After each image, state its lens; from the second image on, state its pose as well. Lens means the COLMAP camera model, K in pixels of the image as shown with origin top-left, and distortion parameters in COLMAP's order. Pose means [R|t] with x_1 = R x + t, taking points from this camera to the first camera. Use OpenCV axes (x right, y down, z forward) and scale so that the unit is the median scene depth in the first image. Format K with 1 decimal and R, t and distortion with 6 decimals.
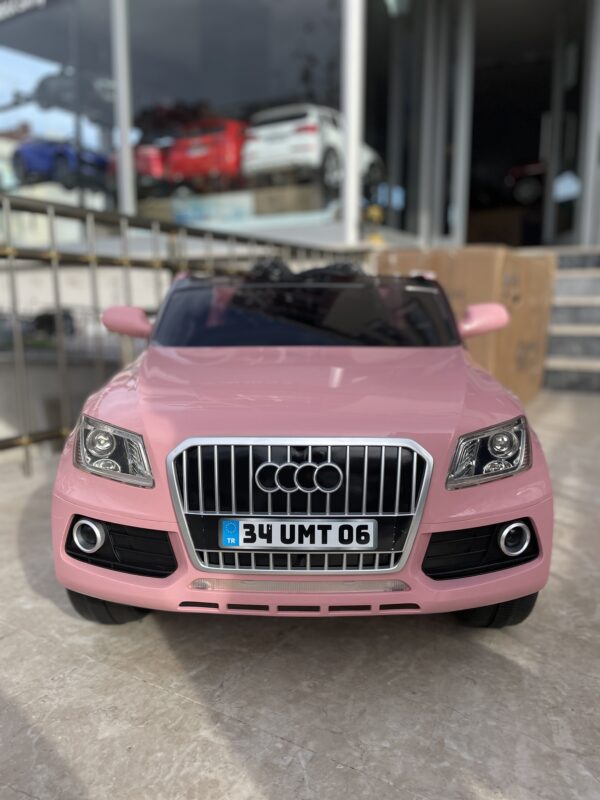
lens RADIAL K [[612.5, 0, 300.0], [0, 612.5, 400.0], [0, 0, 1]] dist [0.087601, -0.118023]
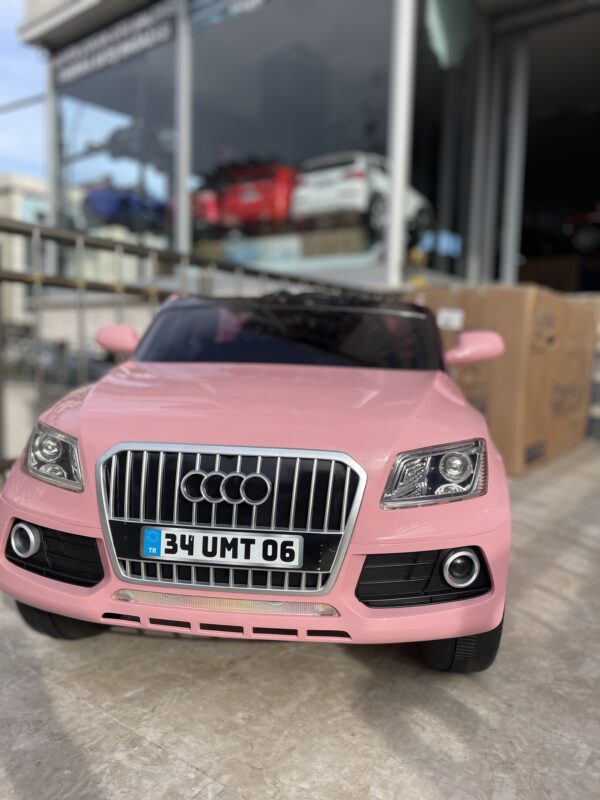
lens RADIAL K [[612.5, 0, 300.0], [0, 612.5, 400.0], [0, 0, 1]] dist [0.087601, -0.118023]
pose [[0.994542, 0.036173, -0.097862, 0.181337], [-0.043306, 0.996481, -0.071765, 0.047839], [0.094922, 0.075611, 0.992609, 0.040094]]
